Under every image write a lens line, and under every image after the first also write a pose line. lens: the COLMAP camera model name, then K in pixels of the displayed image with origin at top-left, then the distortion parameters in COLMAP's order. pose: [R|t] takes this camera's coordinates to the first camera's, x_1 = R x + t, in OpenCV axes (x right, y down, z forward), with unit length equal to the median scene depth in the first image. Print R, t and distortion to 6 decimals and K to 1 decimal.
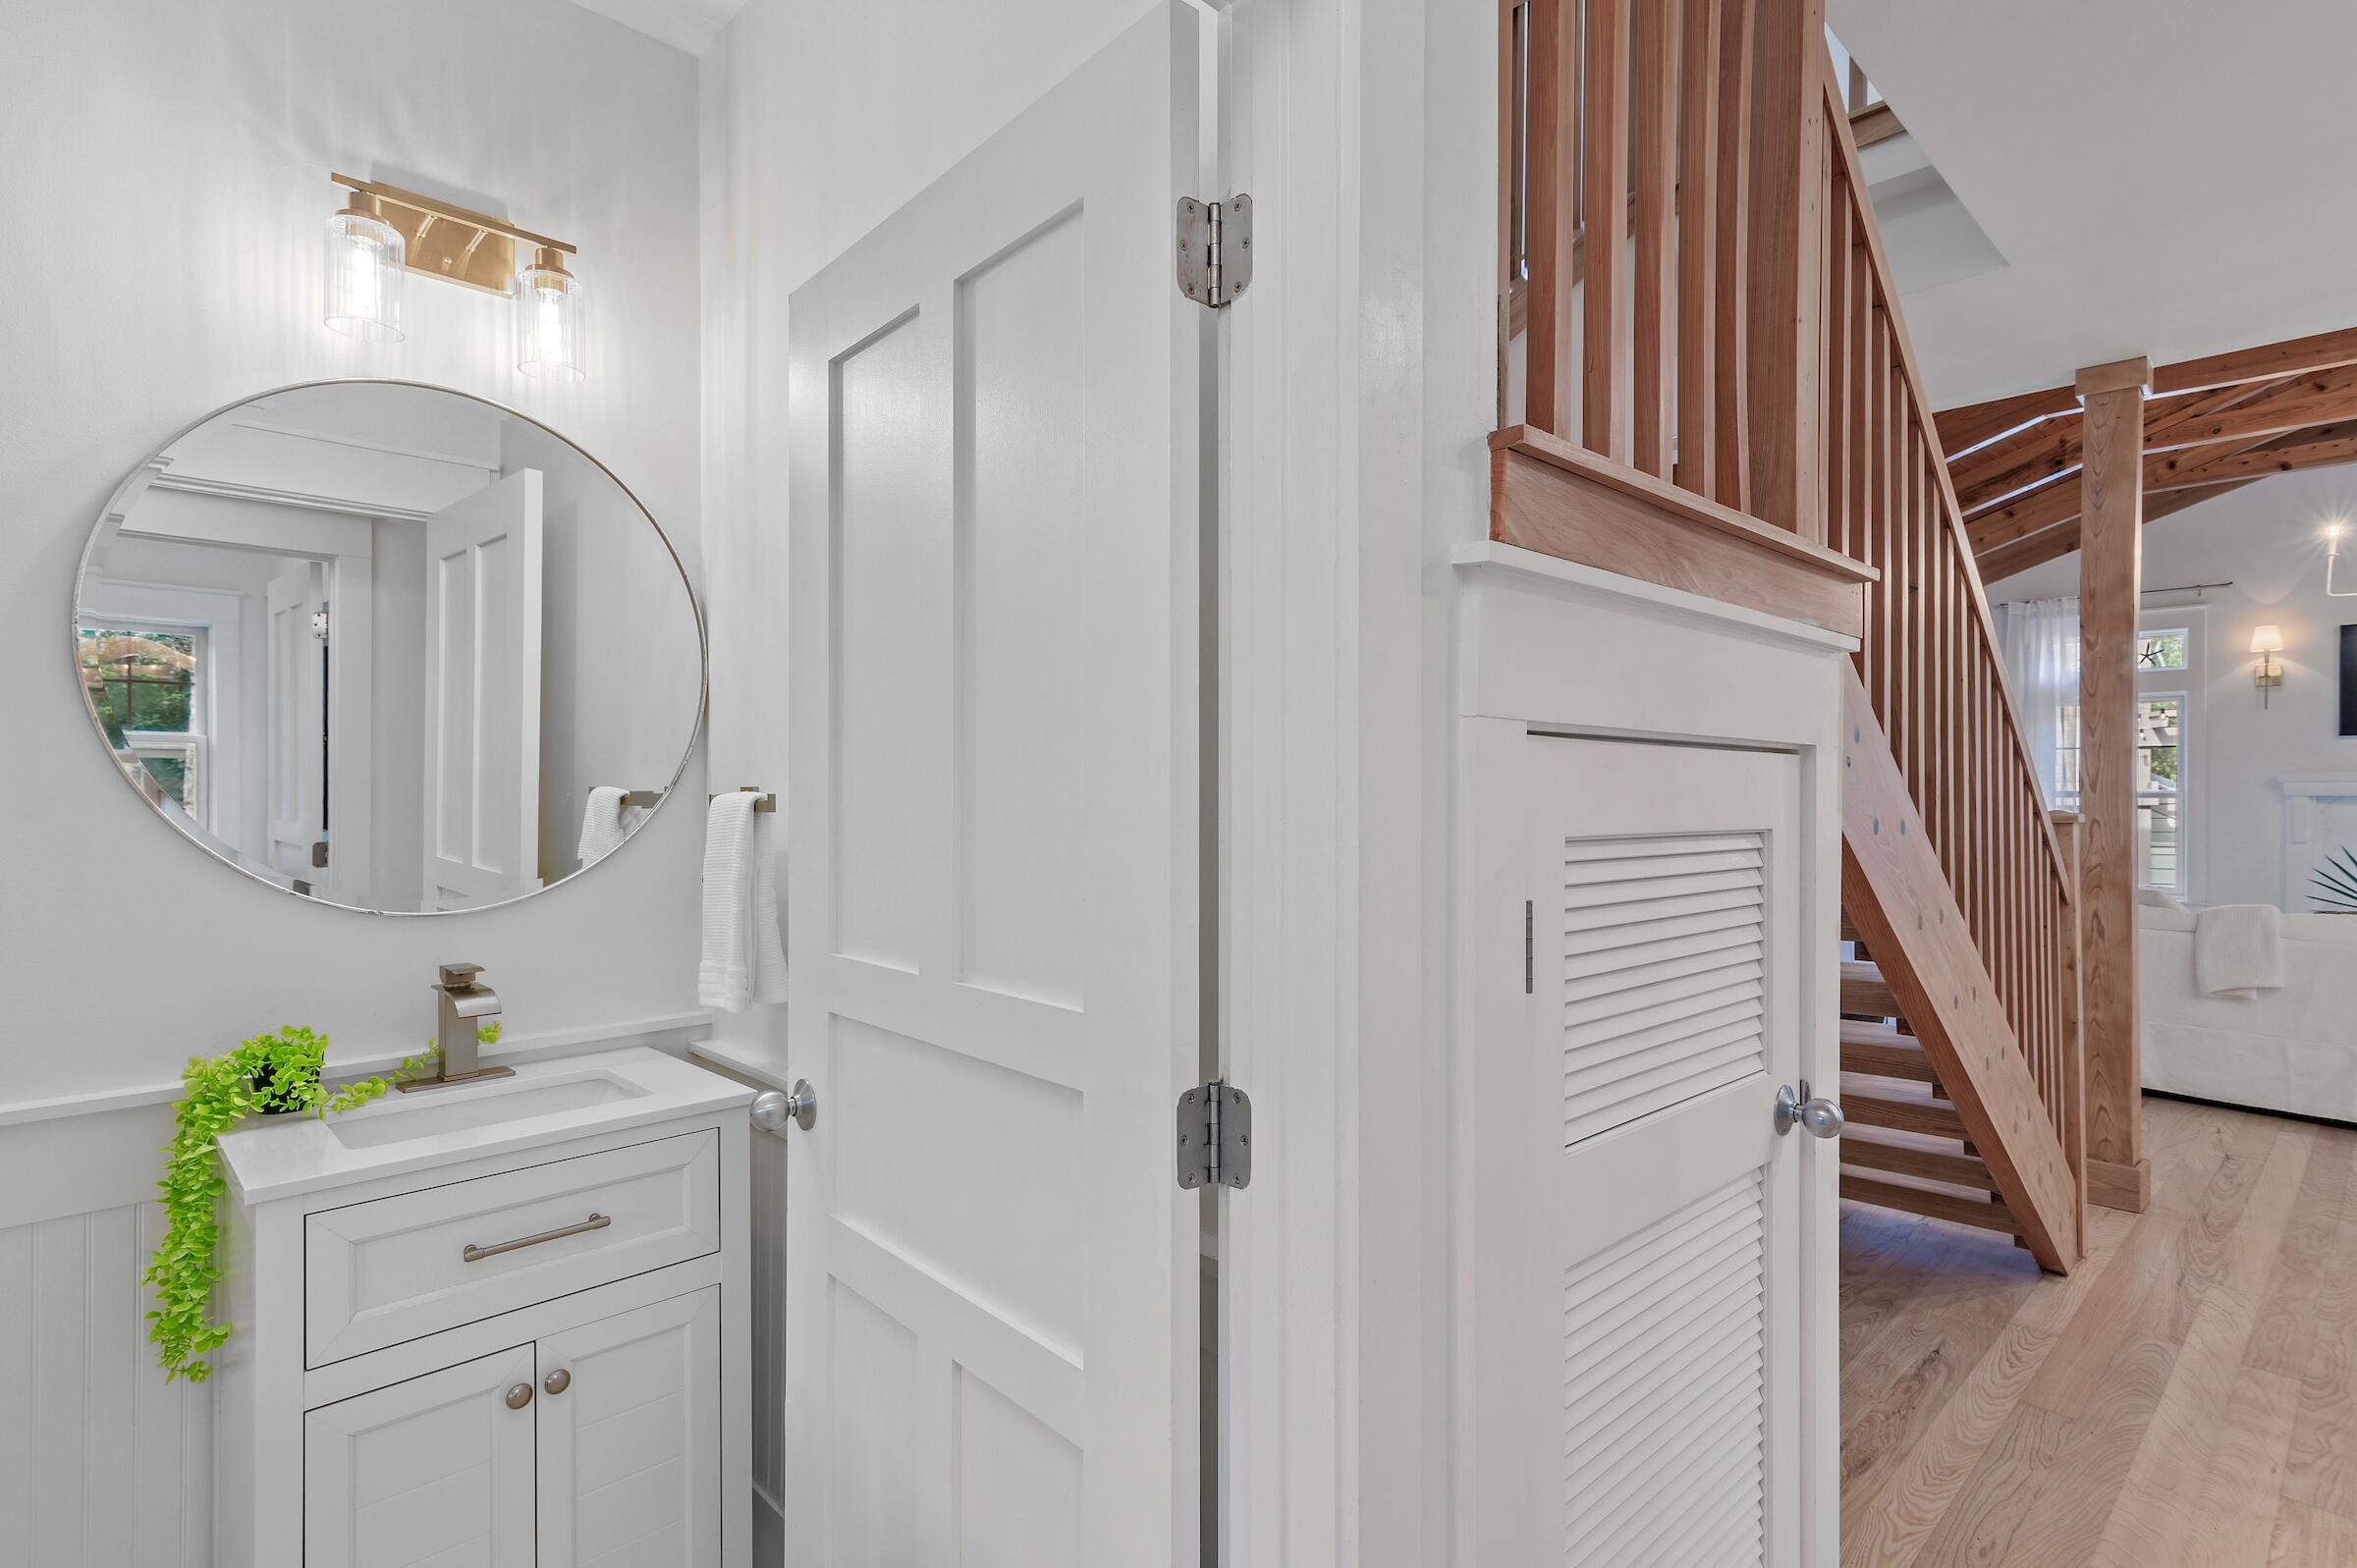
lens RADIAL K [[1150.4, 0, 1188.5], [0, 1150.4, 767.9], [0, 0, 1]] dist [0.017445, -0.000178]
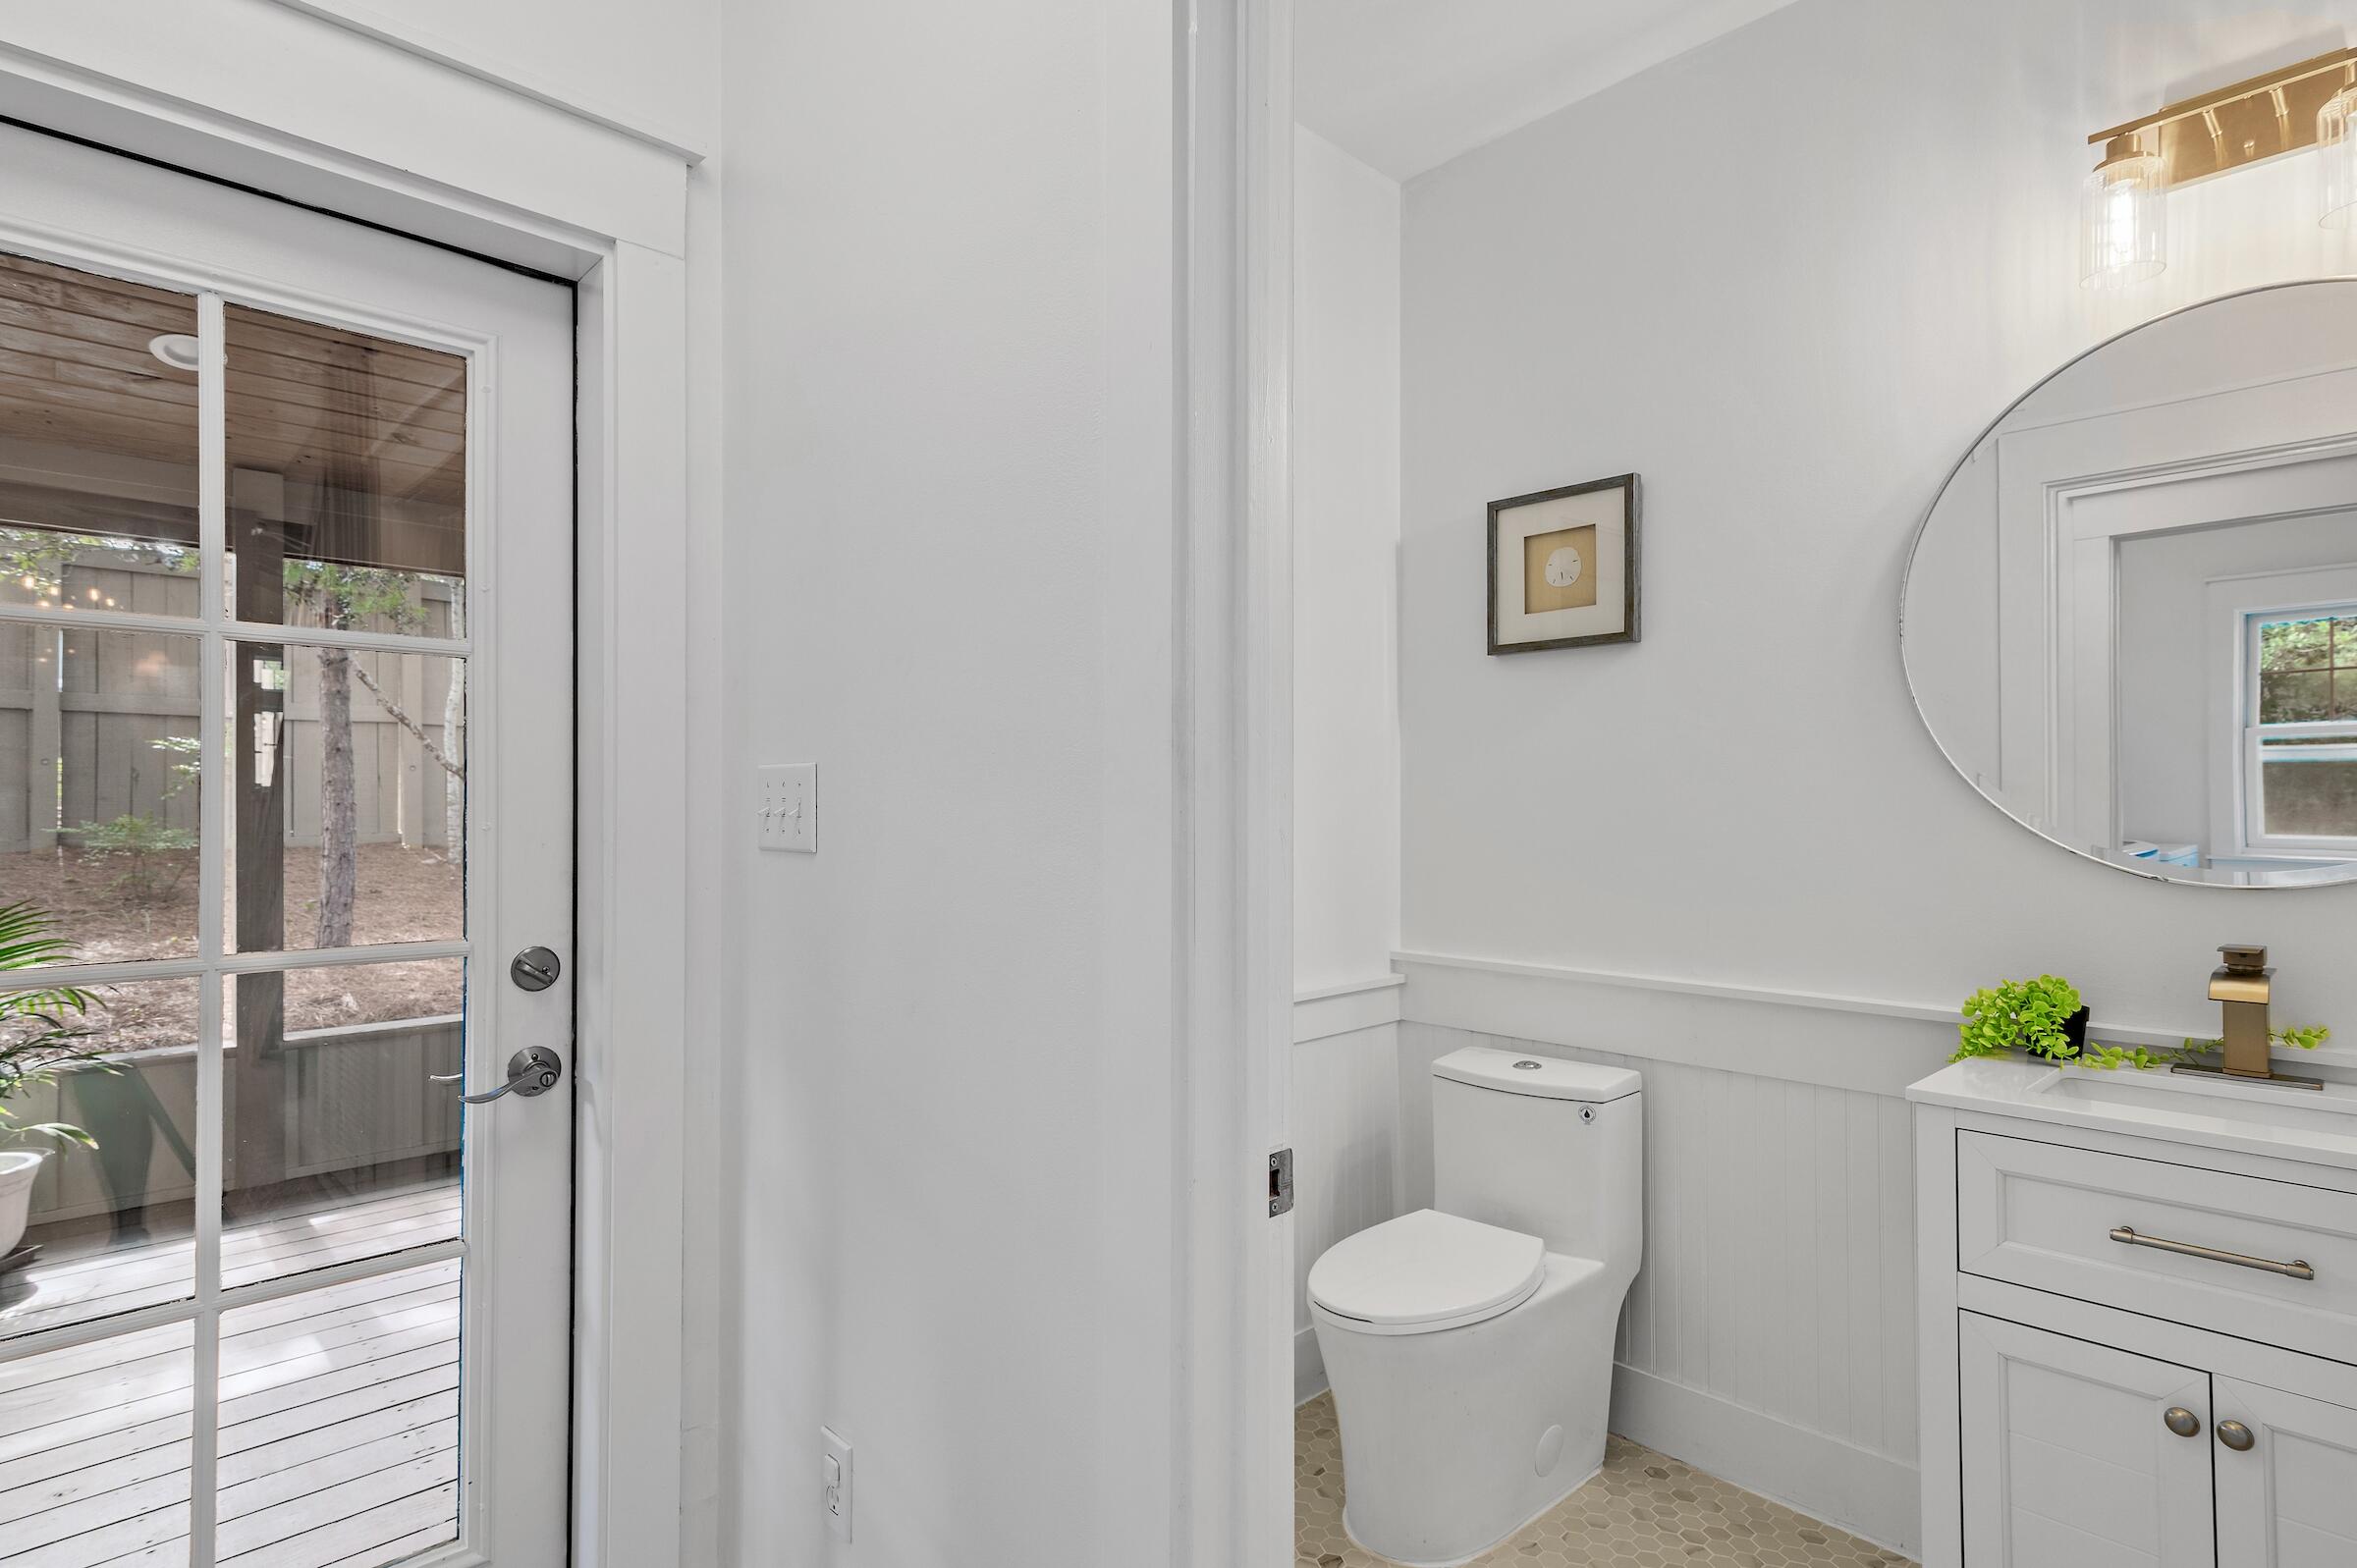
lens RADIAL K [[1150.4, 0, 1188.5], [0, 1150.4, 767.9], [0, 0, 1]] dist [0.017445, -0.000178]
pose [[0.026112, -0.034416, -0.999066, 0.253981], [0.024895, 0.999120, -0.033767, 0.051762], [0.999349, -0.023990, 0.026946, 0.205971]]
